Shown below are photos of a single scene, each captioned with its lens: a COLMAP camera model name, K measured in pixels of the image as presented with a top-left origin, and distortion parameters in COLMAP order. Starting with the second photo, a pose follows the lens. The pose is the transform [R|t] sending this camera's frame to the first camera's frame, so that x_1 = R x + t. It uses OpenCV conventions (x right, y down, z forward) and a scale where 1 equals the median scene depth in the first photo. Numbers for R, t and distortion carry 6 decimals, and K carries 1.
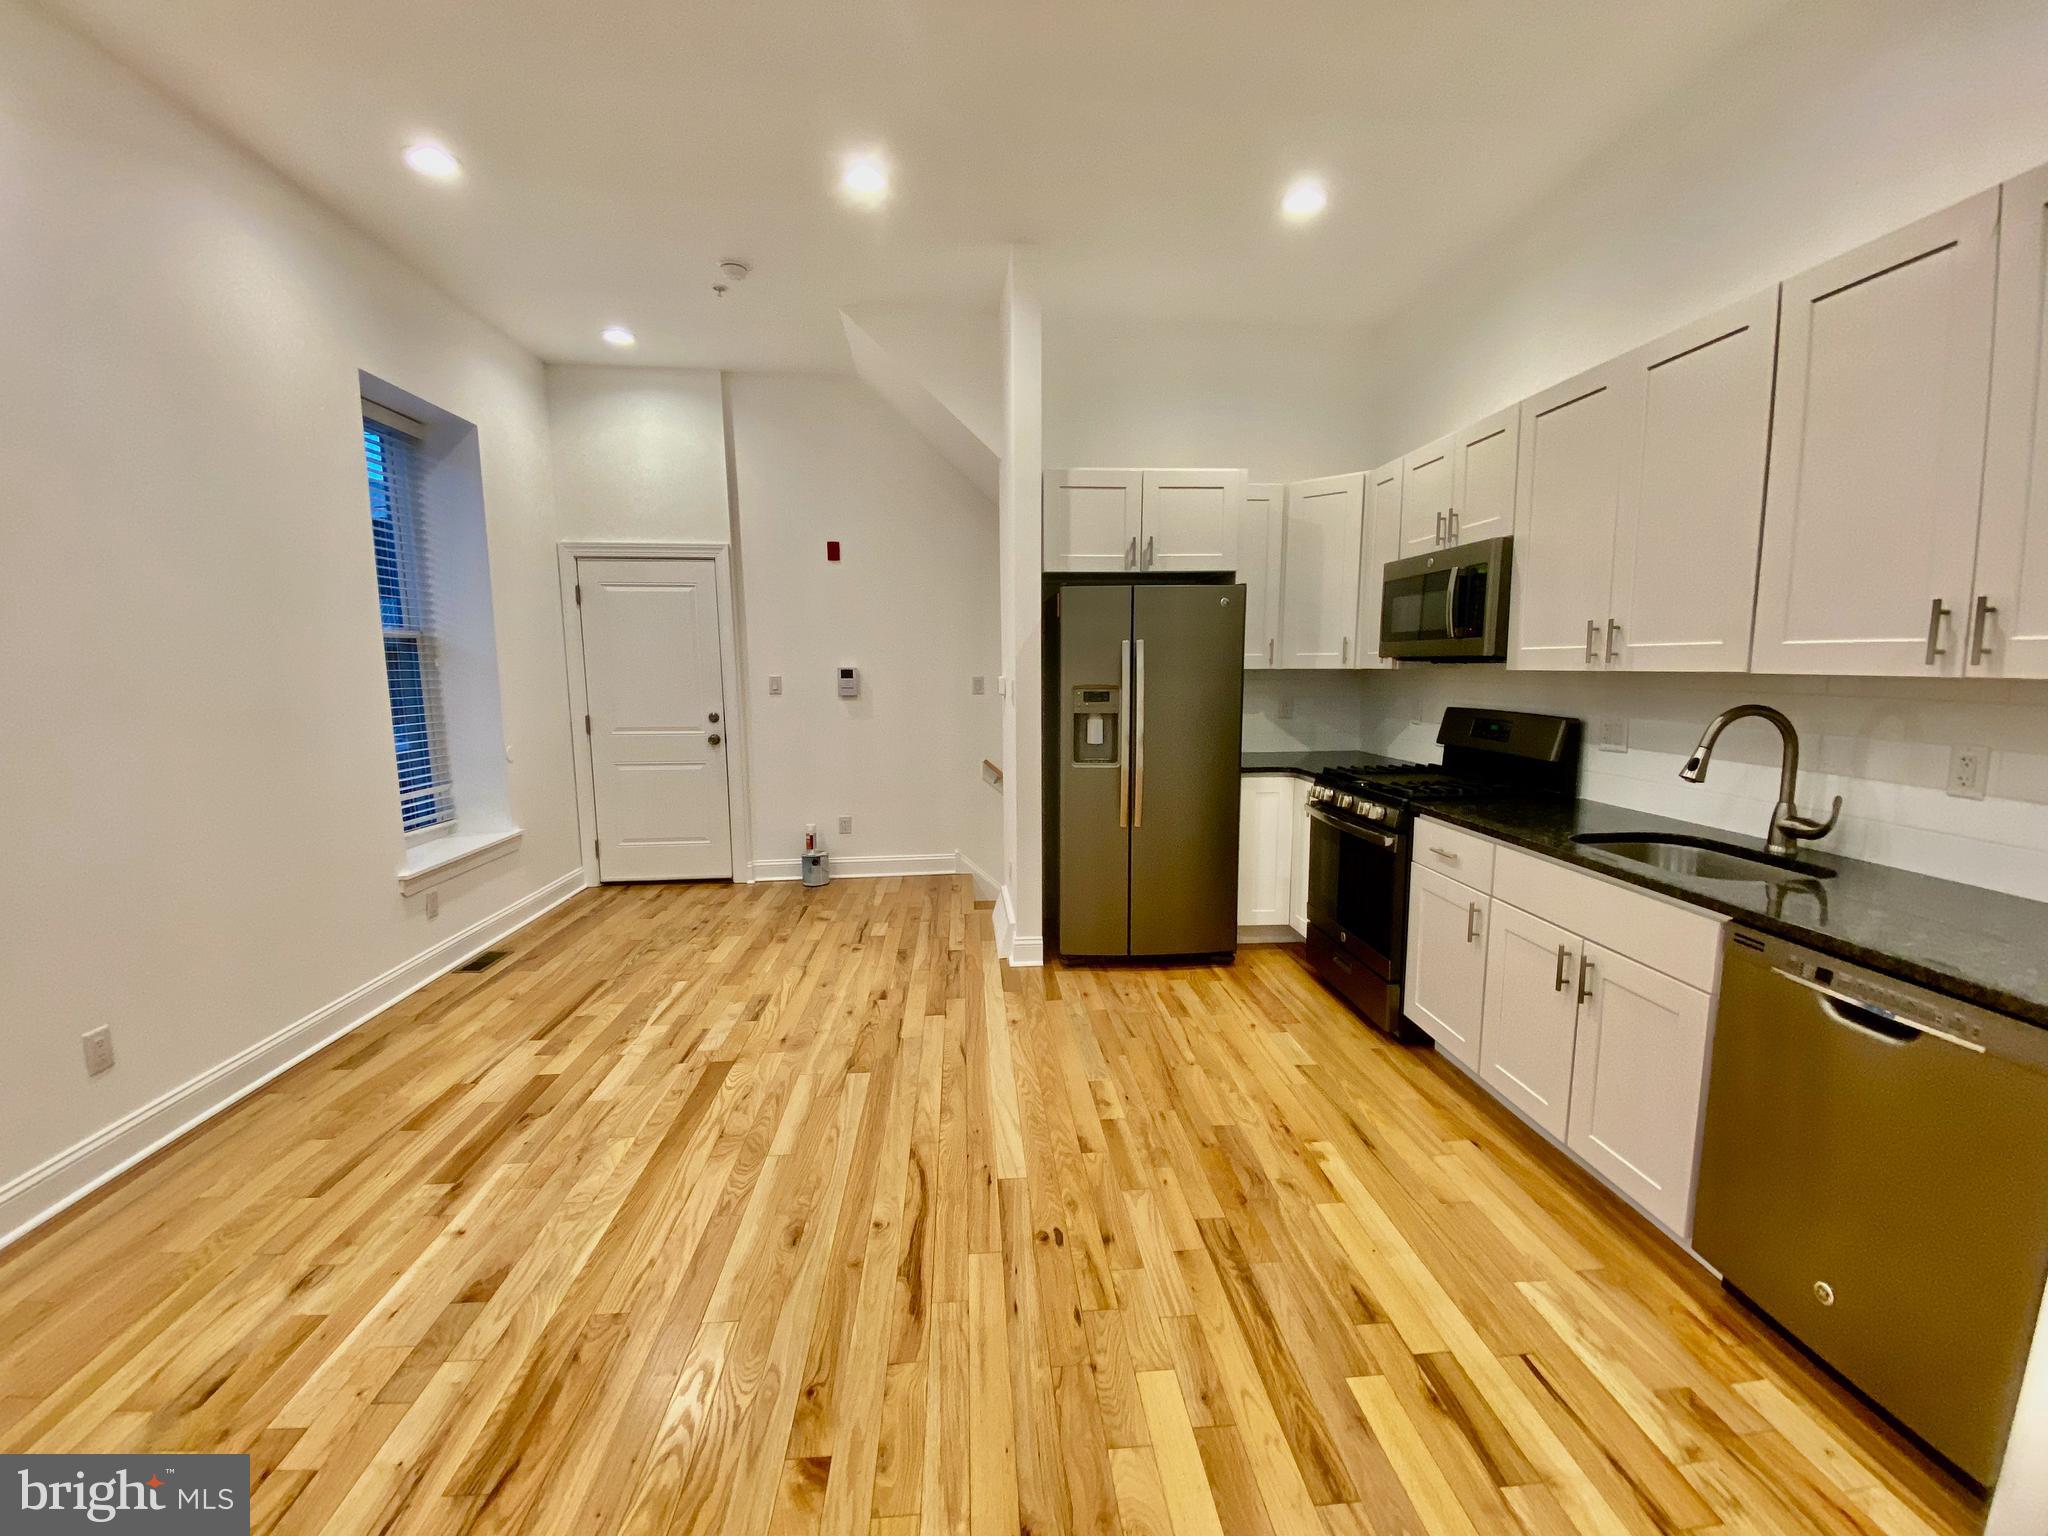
lens RADIAL K [[825.0, 0, 1028.2], [0, 825.0, 768.3], [0, 0, 1]] dist [0.037777, -0.033626]
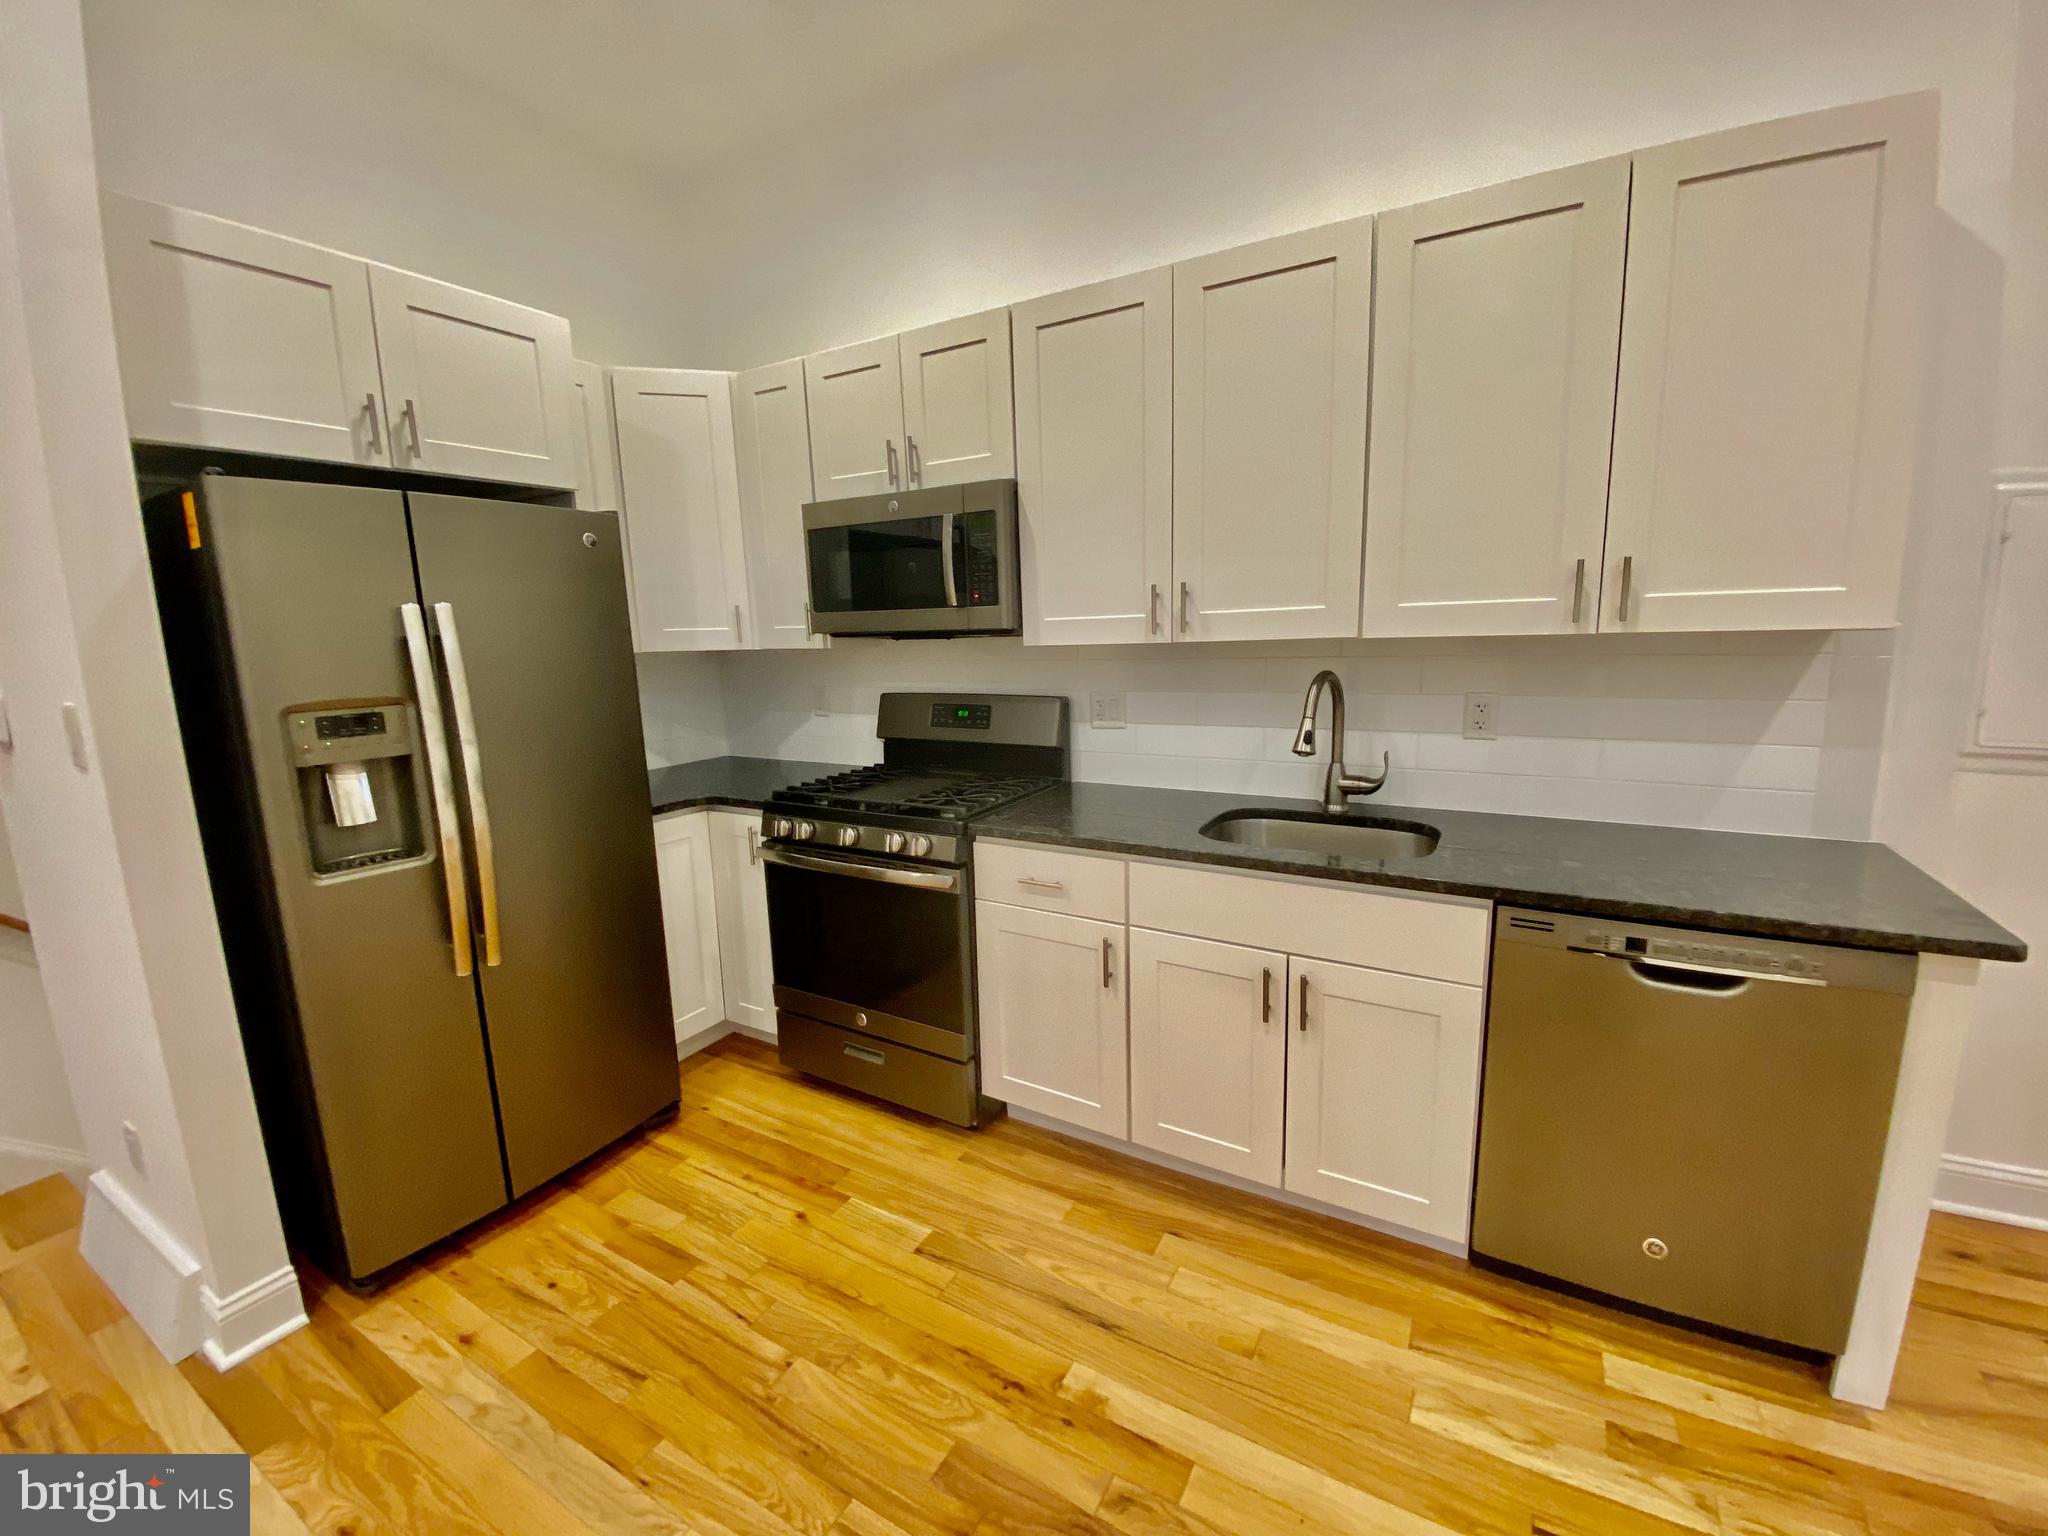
lens RADIAL K [[831.0, 0, 1028.3], [0, 831.0, 764.3], [0, 0, 1]] dist [0.018644, -0.019778]
pose [[0.565343, -0.148860, 0.811313, -0.108090], [0.130267, 0.987350, 0.090386, -0.073260], [-0.814505, 0.054588, 0.577583, 0.521083]]
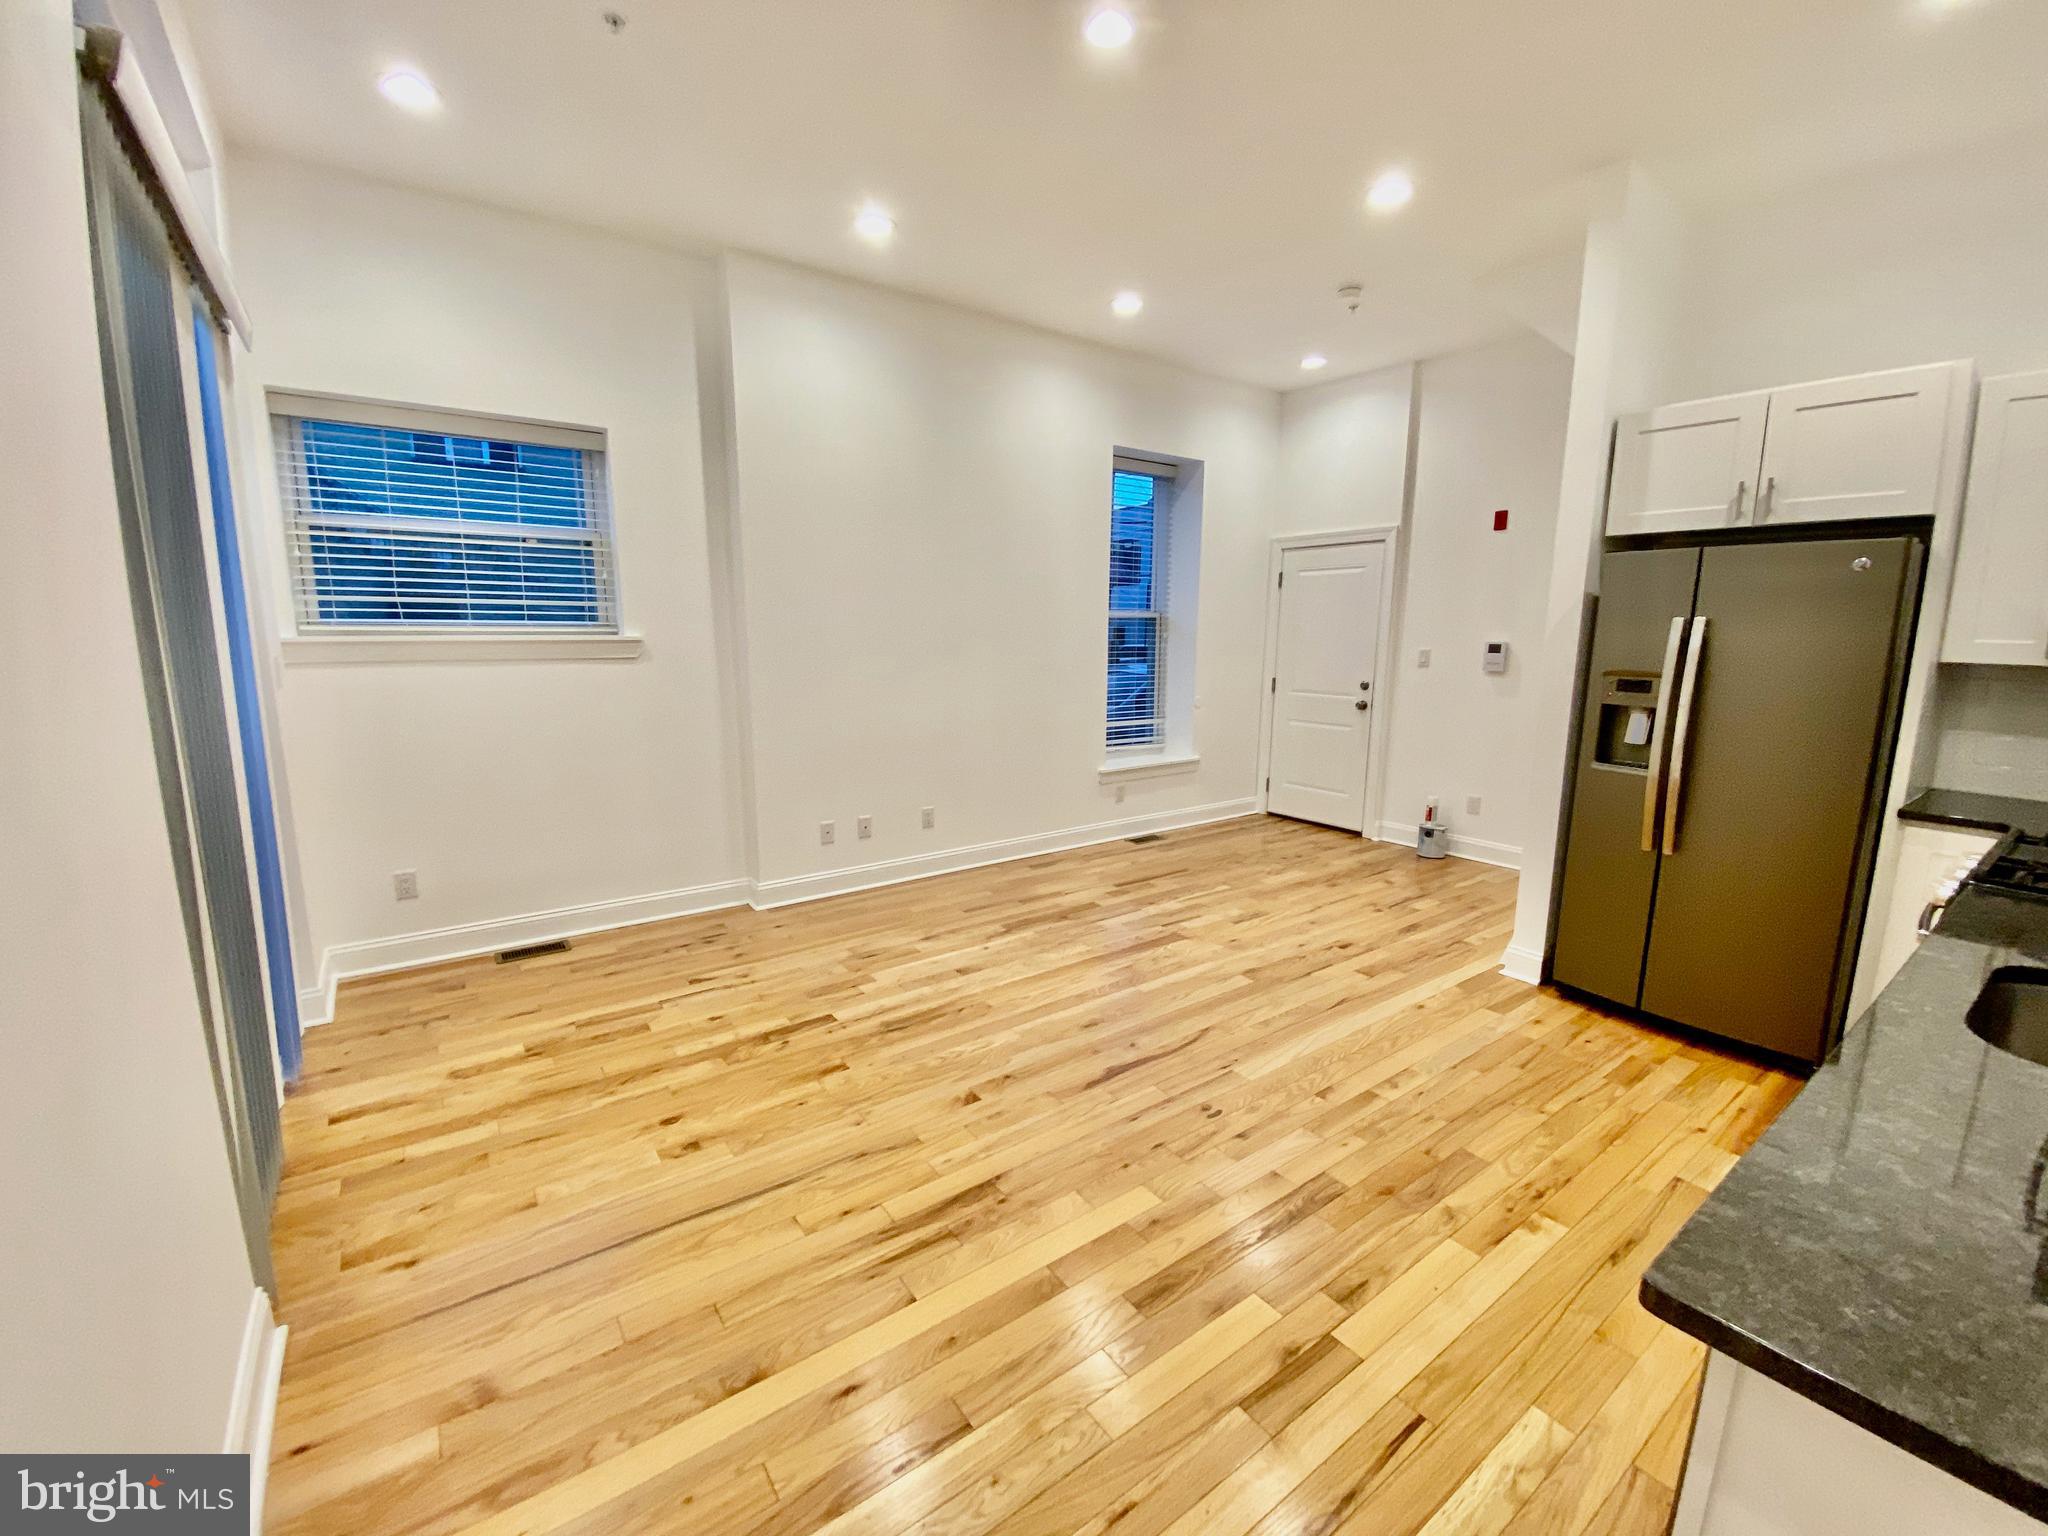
lens RADIAL K [[825.0, 0, 1028.2], [0, 825.0, 768.3], [0, 0, 1]] dist [0.037777, -0.033626]
pose [[0.521429, 0.152889, -0.839486, 0.598075], [-0.118672, 0.987250, 0.106090, -0.028878], [0.845002, 0.044305, 0.532924, 0.061619]]
